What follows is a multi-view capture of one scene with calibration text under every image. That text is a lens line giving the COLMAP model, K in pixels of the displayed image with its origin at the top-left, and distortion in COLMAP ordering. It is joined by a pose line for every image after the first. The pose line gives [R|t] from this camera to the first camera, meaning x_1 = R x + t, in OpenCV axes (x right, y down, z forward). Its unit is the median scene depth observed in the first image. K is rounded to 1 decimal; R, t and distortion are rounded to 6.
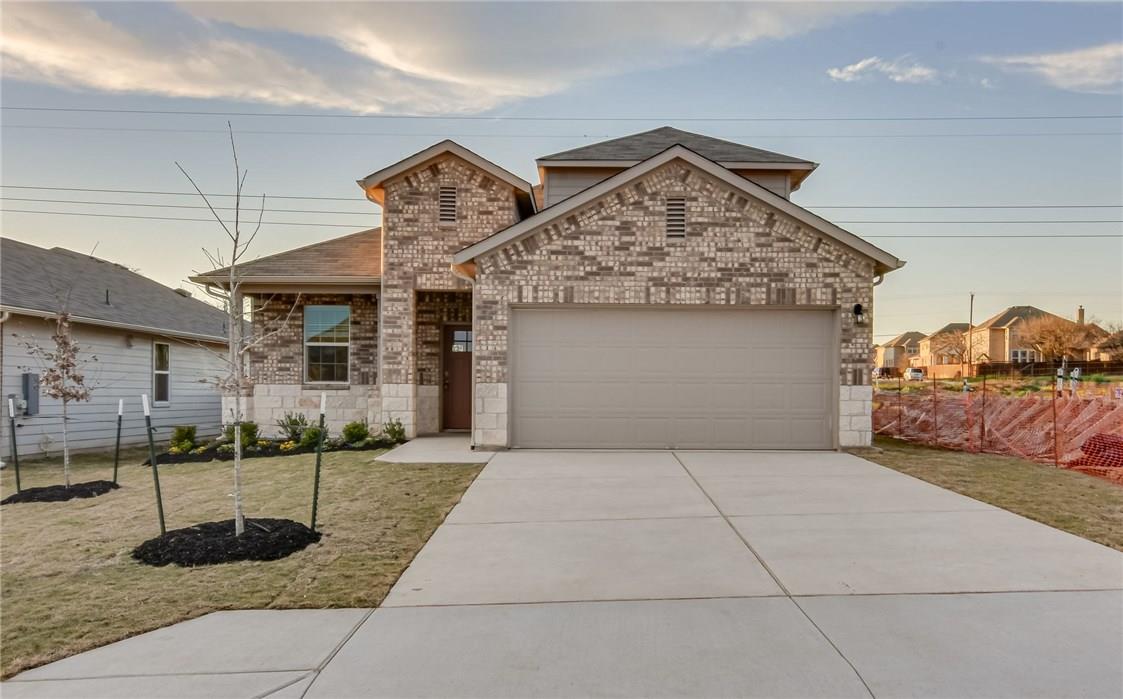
lens RADIAL K [[874.3, 0, 561.5], [0, 874.3, 349.5], [0, 0, 1]] dist [-0.000201, -0.000237]
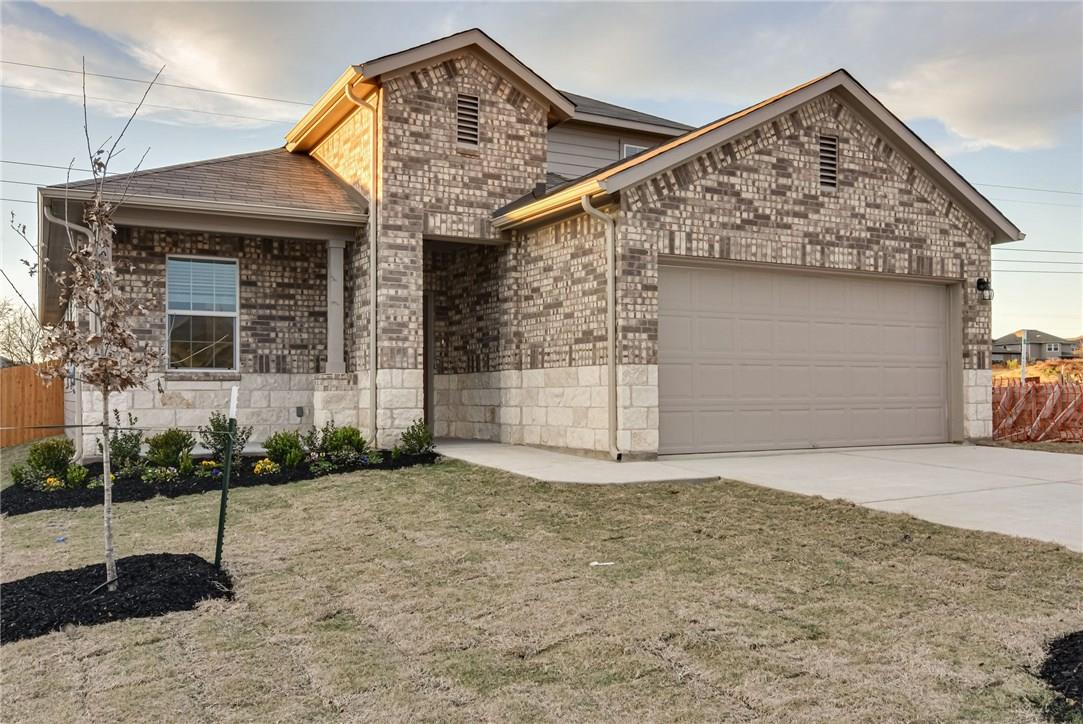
lens RADIAL K [[873.1, 0, 541.8], [0, 873.1, 340.1], [0, 0, 1]] dist [0.008181, 0.001179]
pose [[0.900122, 0.016829, 0.435313, -0.456068], [-0.012220, 0.999836, -0.013387, 0.028626], [-0.435466, 0.006730, 0.900180, 0.389729]]
